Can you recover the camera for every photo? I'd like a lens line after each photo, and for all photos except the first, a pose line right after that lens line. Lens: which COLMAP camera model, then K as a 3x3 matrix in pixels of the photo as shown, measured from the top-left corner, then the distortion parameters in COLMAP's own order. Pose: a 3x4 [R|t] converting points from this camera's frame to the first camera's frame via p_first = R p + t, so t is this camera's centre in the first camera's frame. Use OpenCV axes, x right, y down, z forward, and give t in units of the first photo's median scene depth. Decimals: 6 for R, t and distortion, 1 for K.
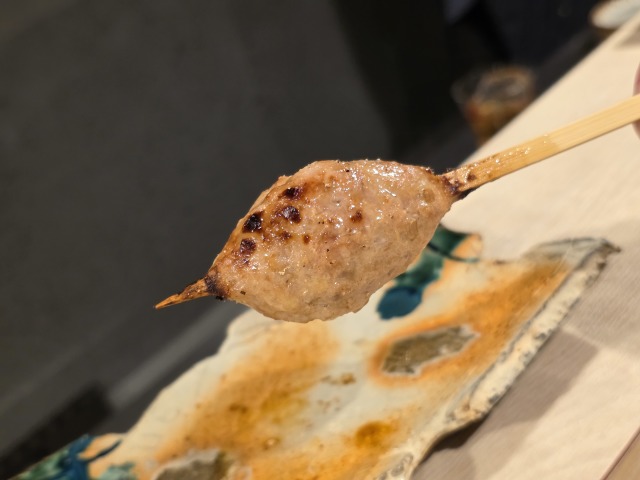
lens RADIAL K [[847.0, 0, 320.0], [0, 847.0, 240.0], [0, 0, 1]] dist [0.046771, -0.028707]
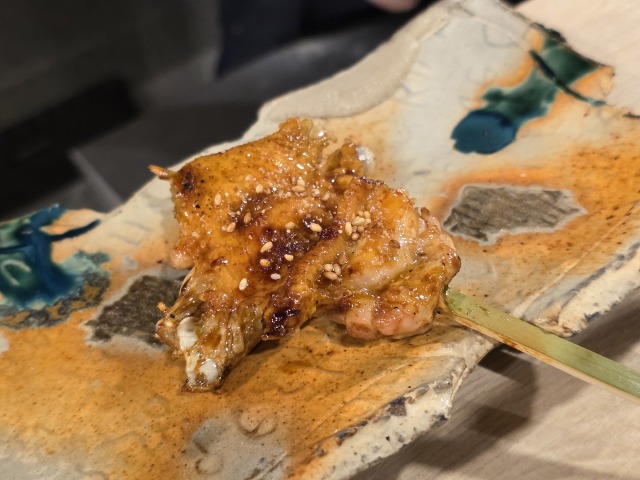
lens RADIAL K [[847.0, 0, 320.0], [0, 847.0, 240.0], [0, 0, 1]] dist [0.046771, -0.028707]
pose [[0.968935, 0.246985, 0.012772, -0.041725], [-0.239907, 0.926108, 0.291152, -0.027302], [0.060082, -0.285171, 0.956592, 0.259012]]
